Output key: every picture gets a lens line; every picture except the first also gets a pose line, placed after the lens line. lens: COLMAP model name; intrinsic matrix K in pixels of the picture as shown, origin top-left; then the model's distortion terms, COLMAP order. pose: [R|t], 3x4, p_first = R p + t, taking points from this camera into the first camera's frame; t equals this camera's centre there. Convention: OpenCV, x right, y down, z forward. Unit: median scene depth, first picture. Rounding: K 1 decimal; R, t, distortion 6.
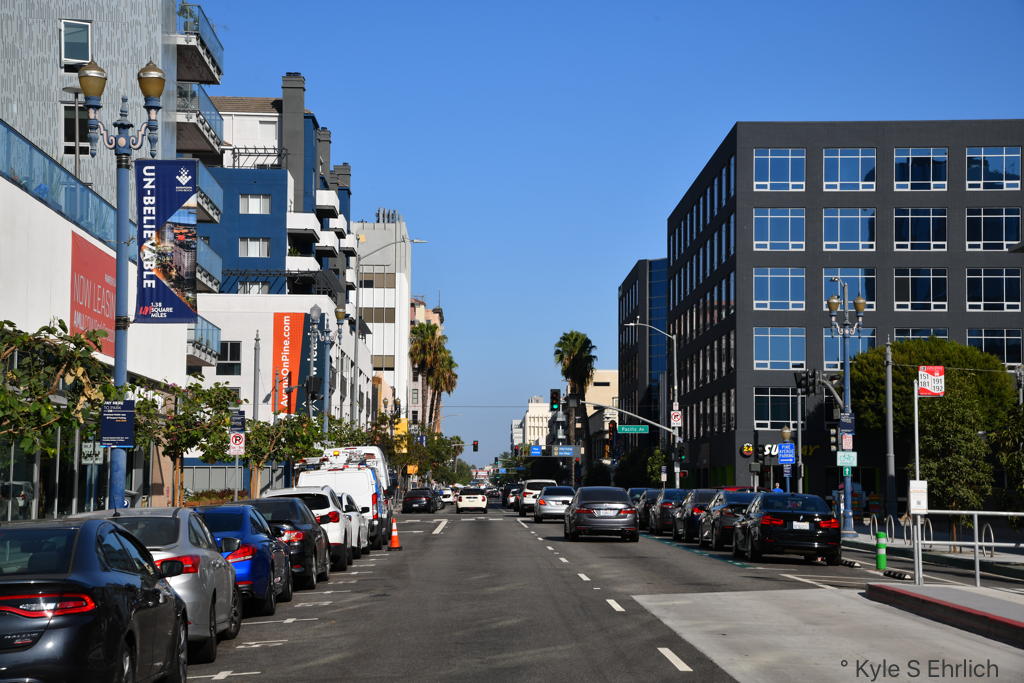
lens RADIAL K [[1951.8, 0, 512.0], [0, 1951.8, 341.5], [0, 0, 1]] dist [0.473965, -0.019533]
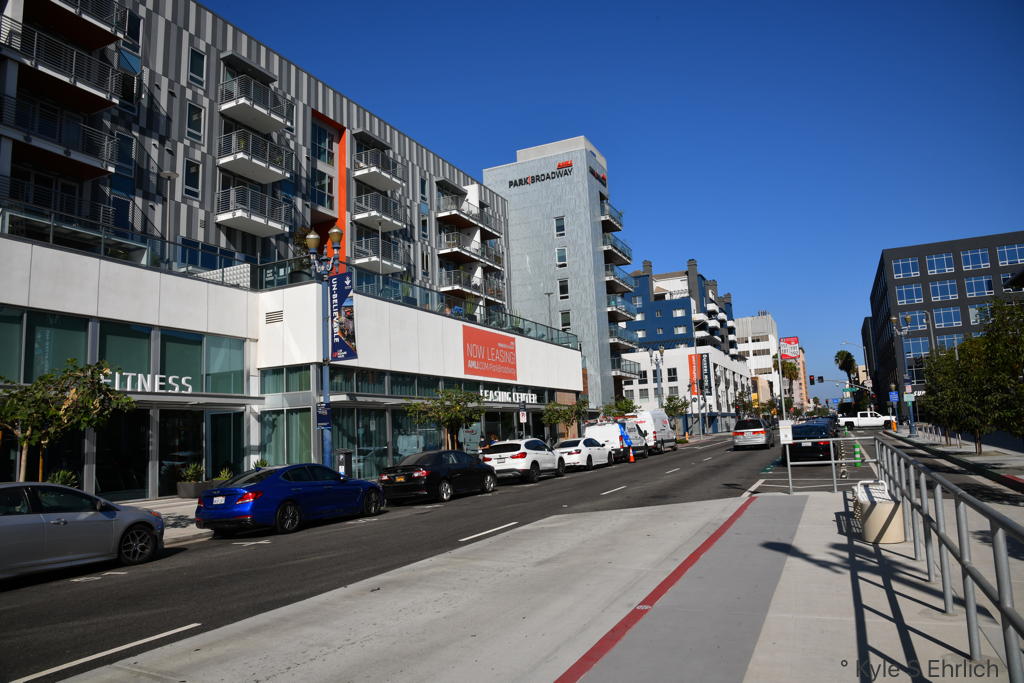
lens RADIAL K [[698.5, 0, 512.0], [0, 698.5, 341.5], [0, 0, 1]] dist [-0.075168, 0.000402]
pose [[0.895068, -0.108003, -0.432652, 0.093183], [0.087781, 0.993917, -0.066511, 0.011369], [0.437204, 0.021553, 0.899104, 0.180416]]
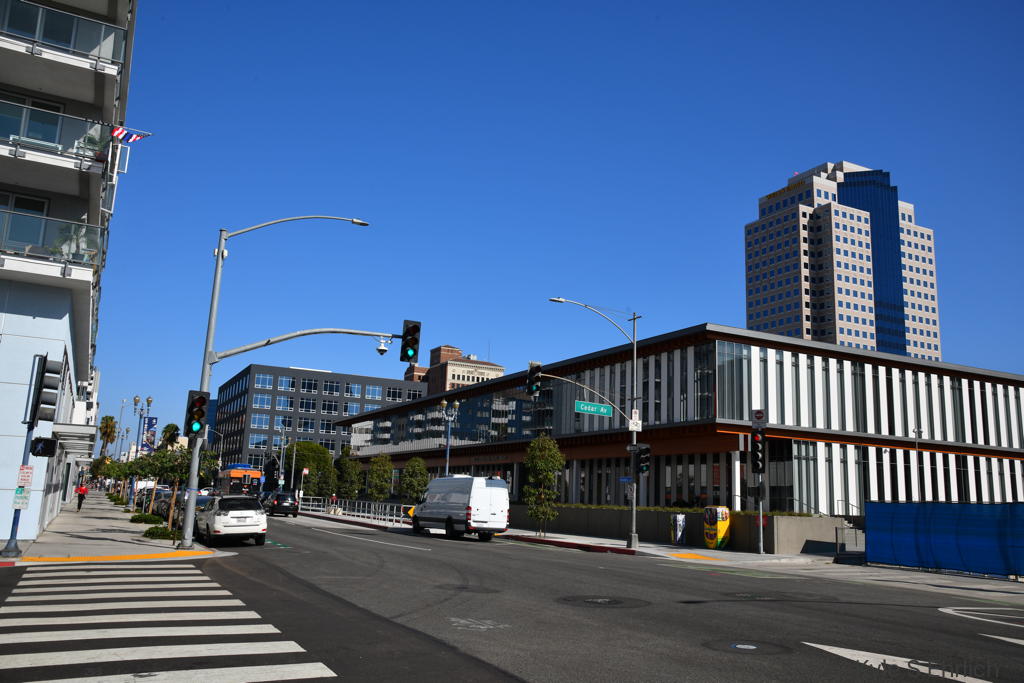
lens RADIAL K [[820.6, 0, 512.0], [0, 820.6, 341.5], [0, 0, 1]] dist [-0.056785, 0.098497]
pose [[0.898268, 0.112769, 0.424733, -0.092338], [-0.067508, 0.990452, -0.120199, -0.035587], [-0.434232, 0.079298, 0.897304, -0.432493]]
